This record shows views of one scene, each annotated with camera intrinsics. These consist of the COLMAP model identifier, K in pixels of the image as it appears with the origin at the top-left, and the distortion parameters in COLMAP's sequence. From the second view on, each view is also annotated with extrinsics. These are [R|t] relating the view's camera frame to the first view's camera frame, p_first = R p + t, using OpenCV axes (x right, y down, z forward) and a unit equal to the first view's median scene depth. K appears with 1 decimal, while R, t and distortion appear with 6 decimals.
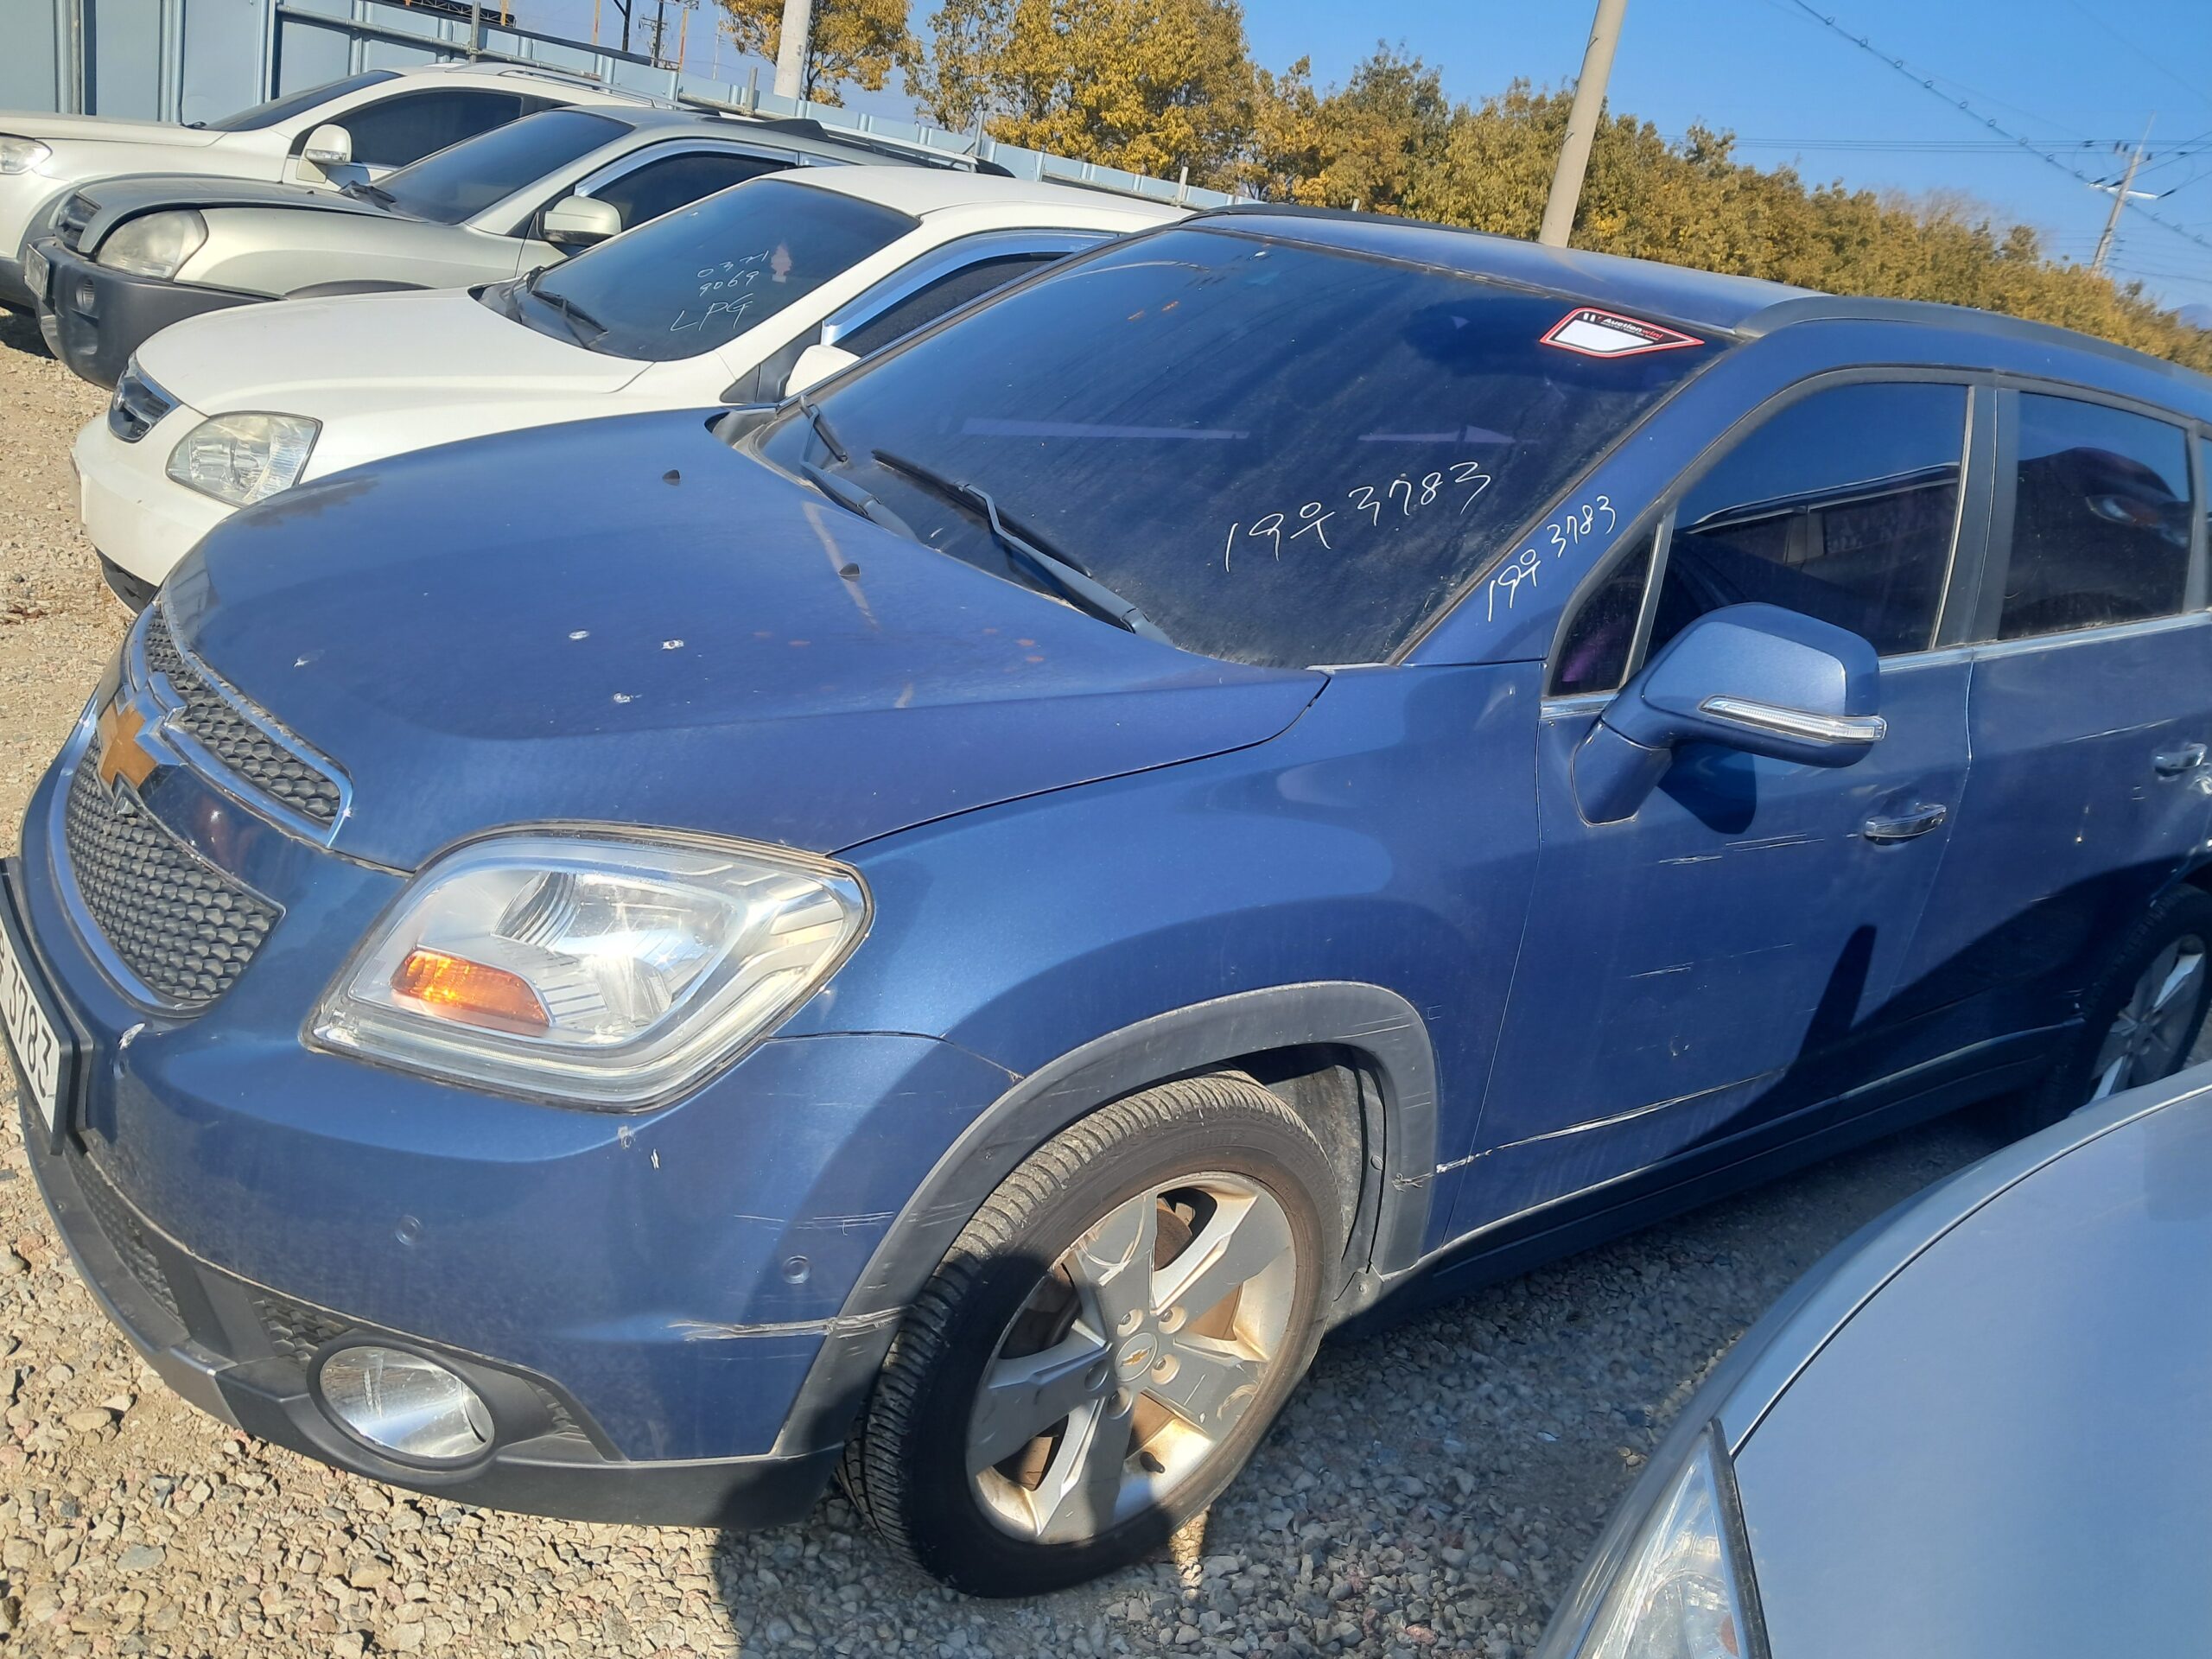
lens RADIAL K [[1758.3, 0, 1102.5], [0, 1758.3, 832.9], [0, 0, 1]] dist [0.004248, -0.002661]
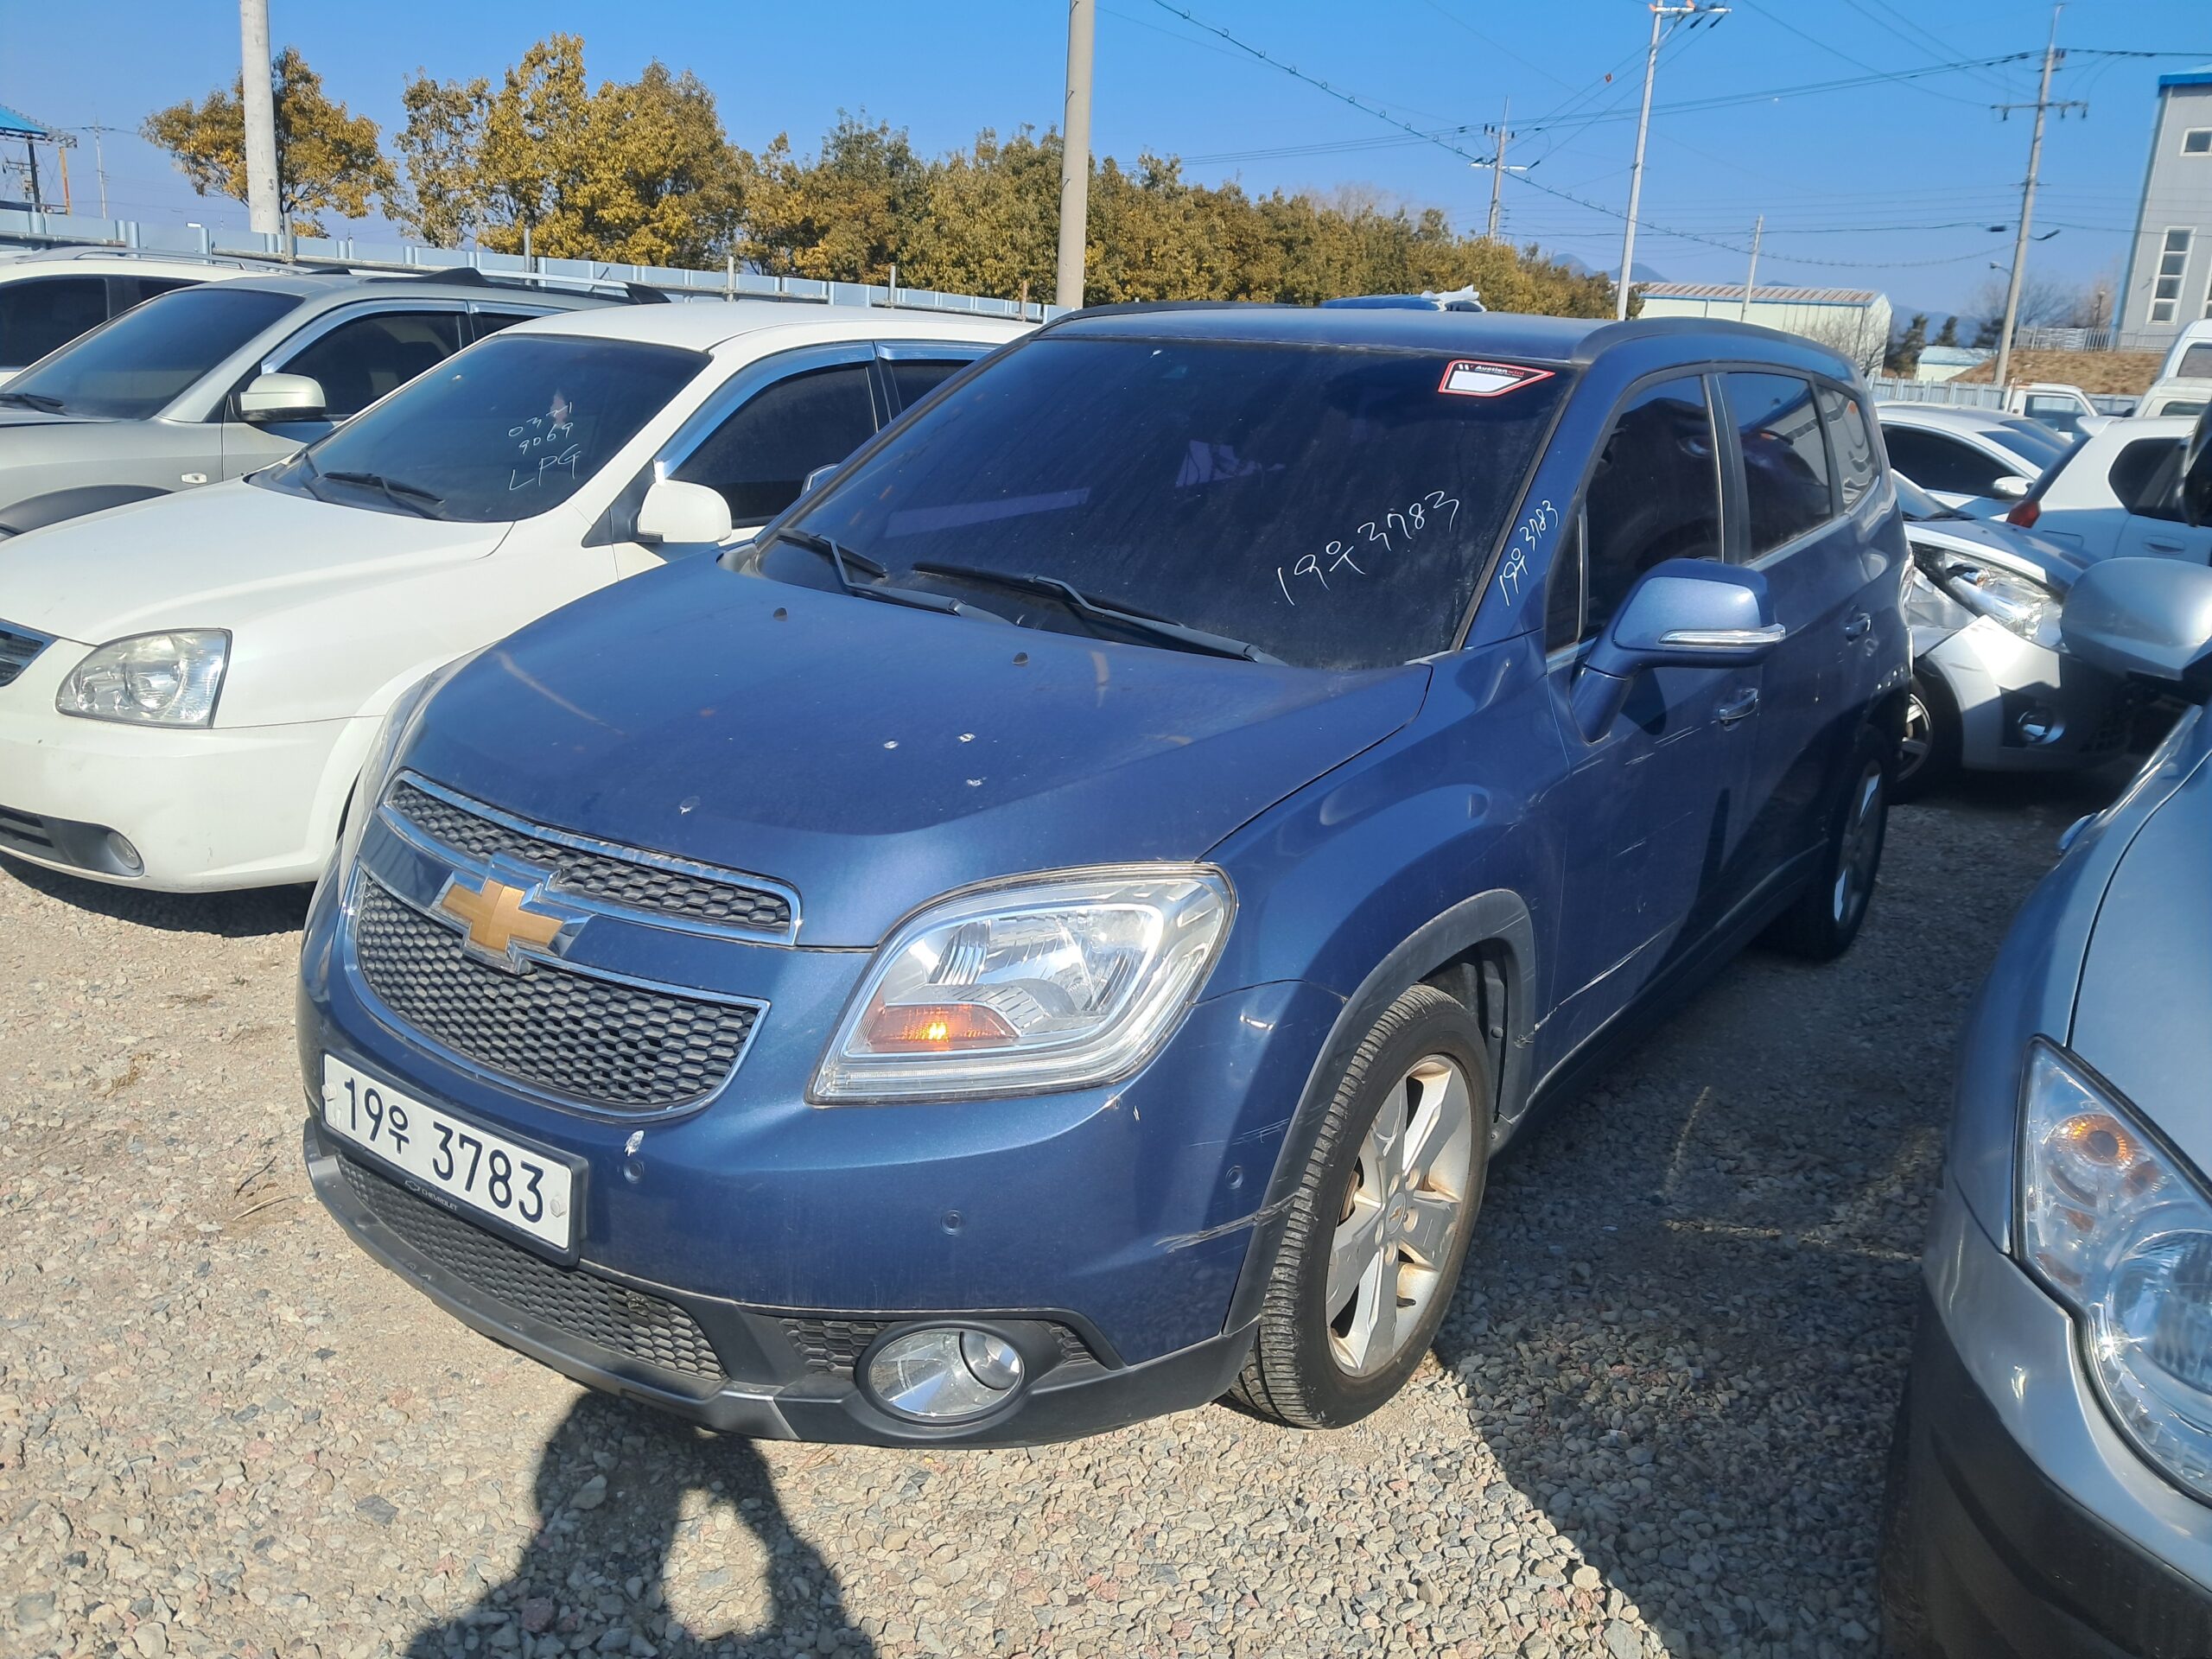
lens RADIAL K [[1758.3, 0, 1095.1], [0, 1758.3, 828.0], [0, 0, 1]] dist [0.004248, -0.002661]
pose [[0.948499, -0.204910, 0.241581, -0.147099], [0.211925, 0.977281, -0.003131, -0.006421], [-0.235451, 0.054166, 0.970376, -0.069412]]
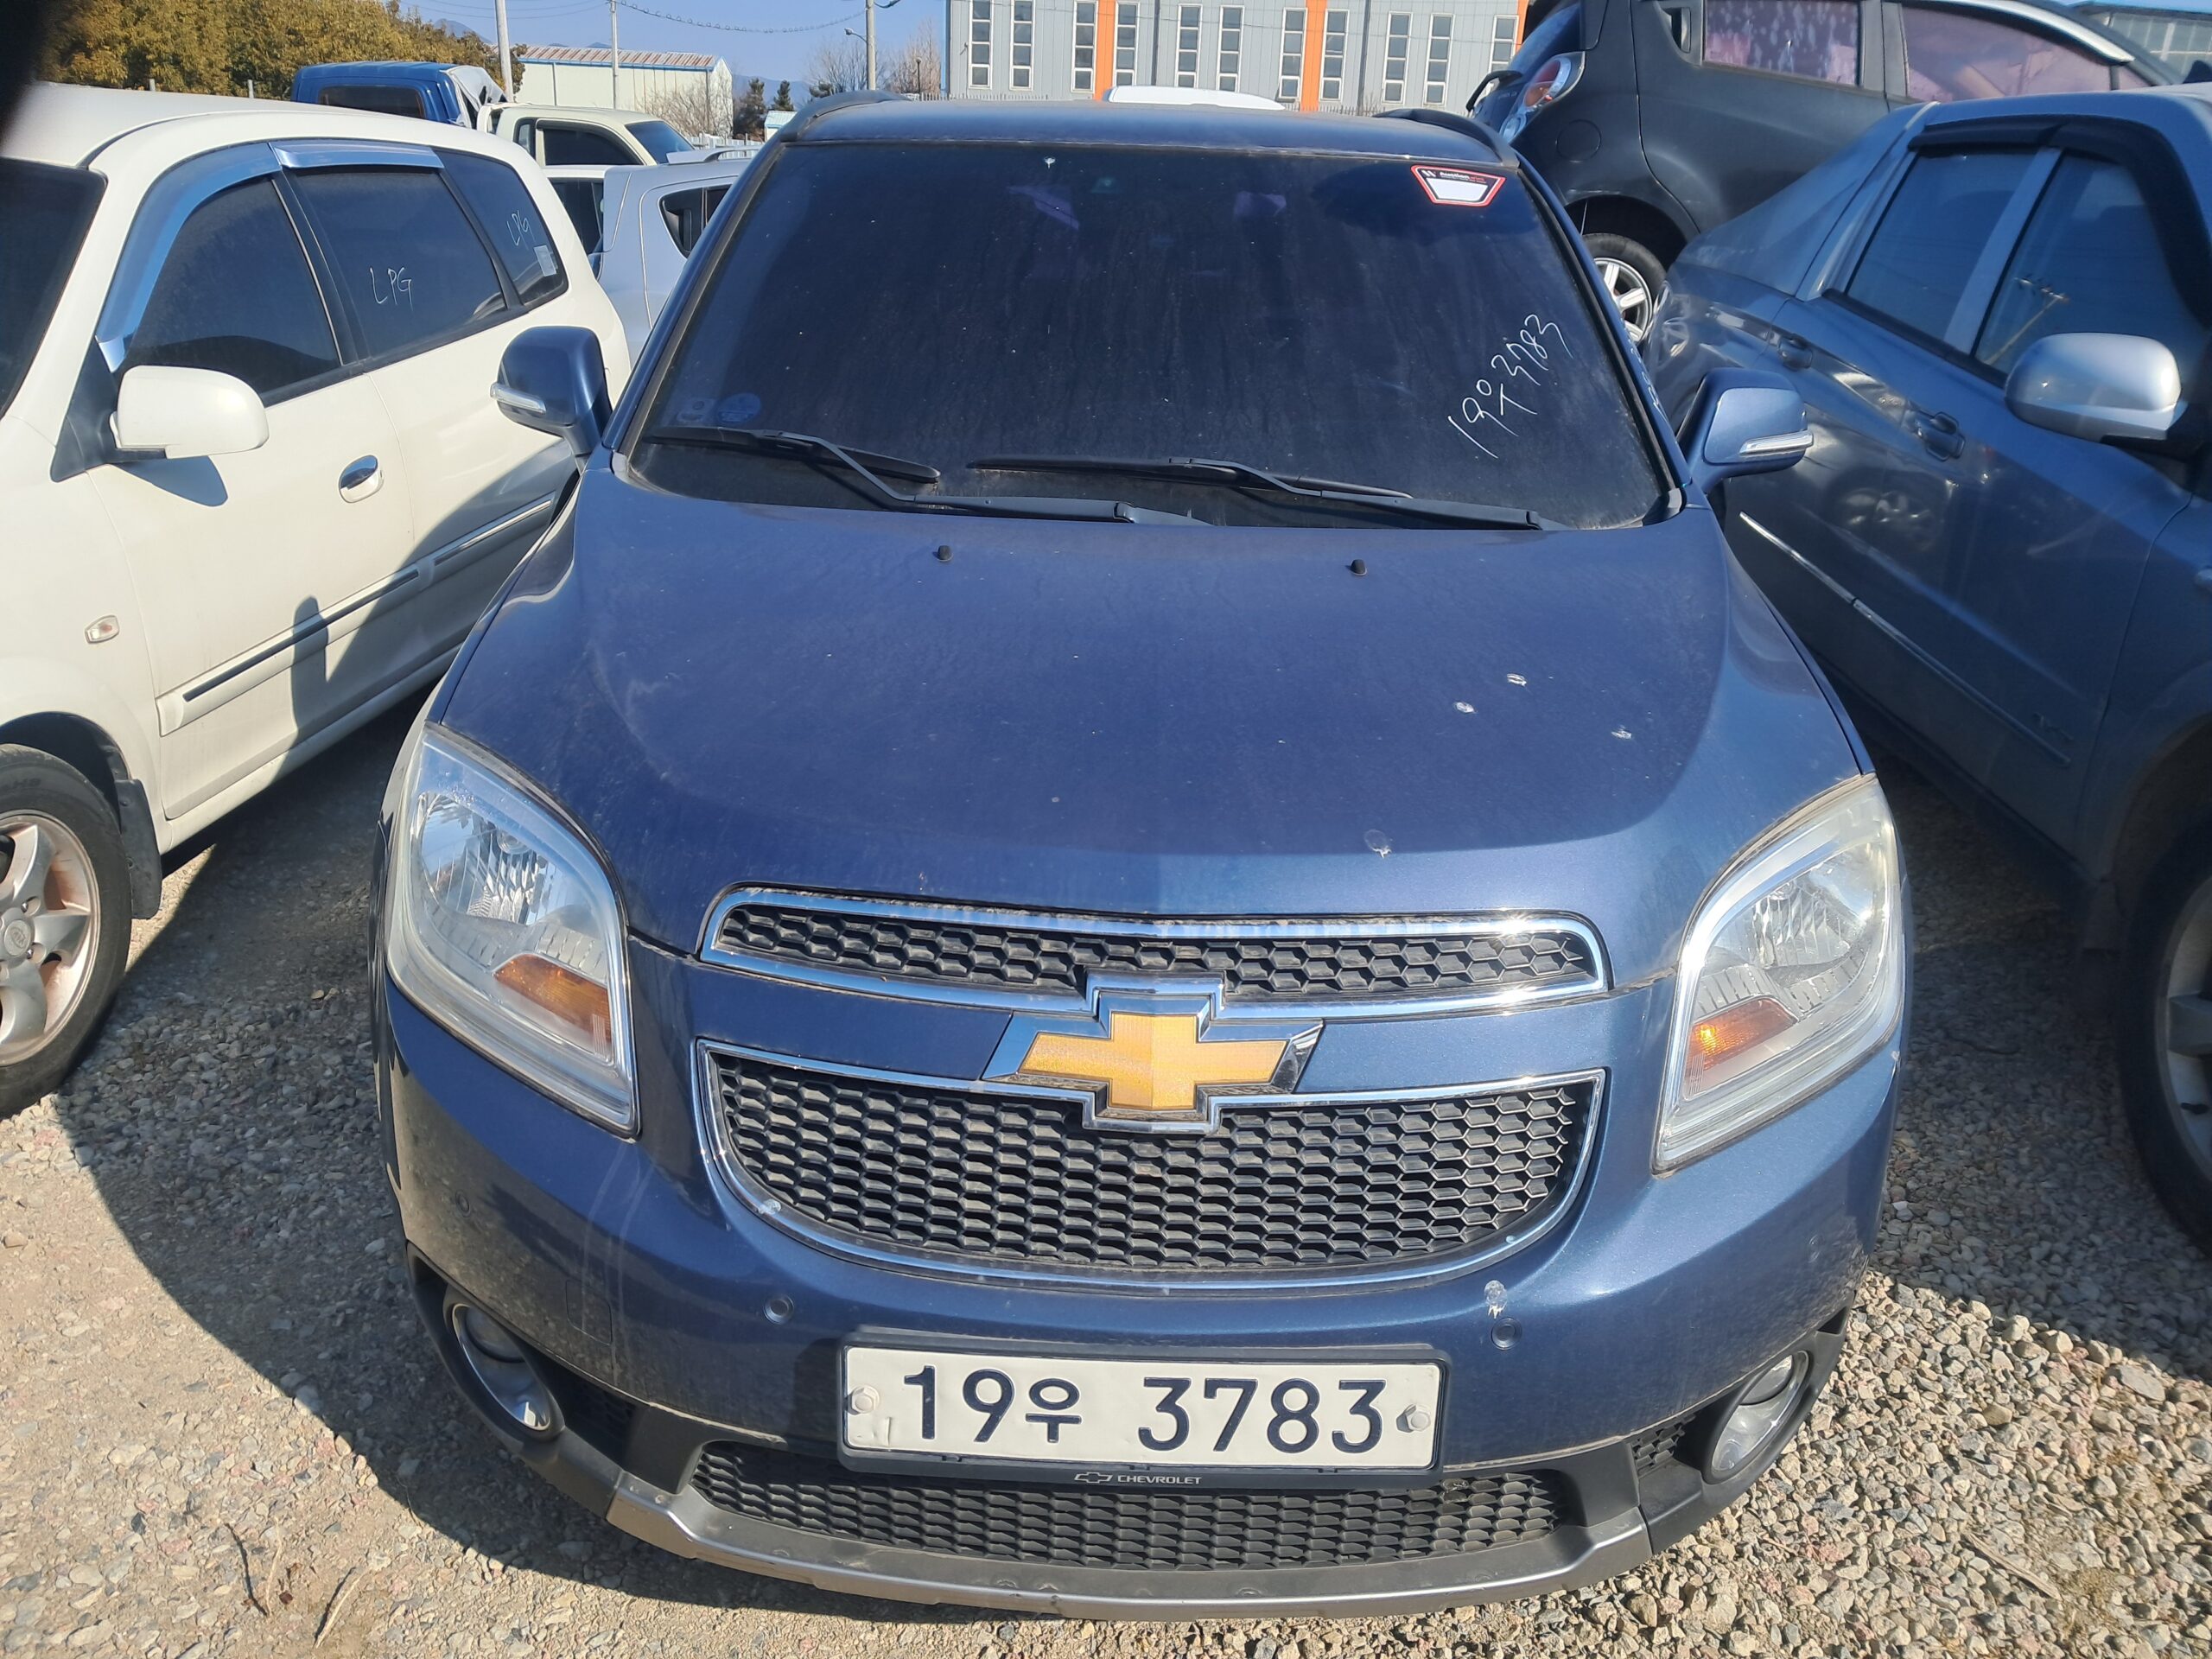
lens RADIAL K [[1758.3, 0, 1093.1], [0, 1758.3, 828.5], [0, 0, 1]] dist [0.004248, -0.002661]
pose [[0.598937, -0.429084, 0.676138, -0.345708], [0.334020, 0.901236, 0.276052, -0.121309], [-0.727809, 0.060506, 0.683106, 0.156322]]
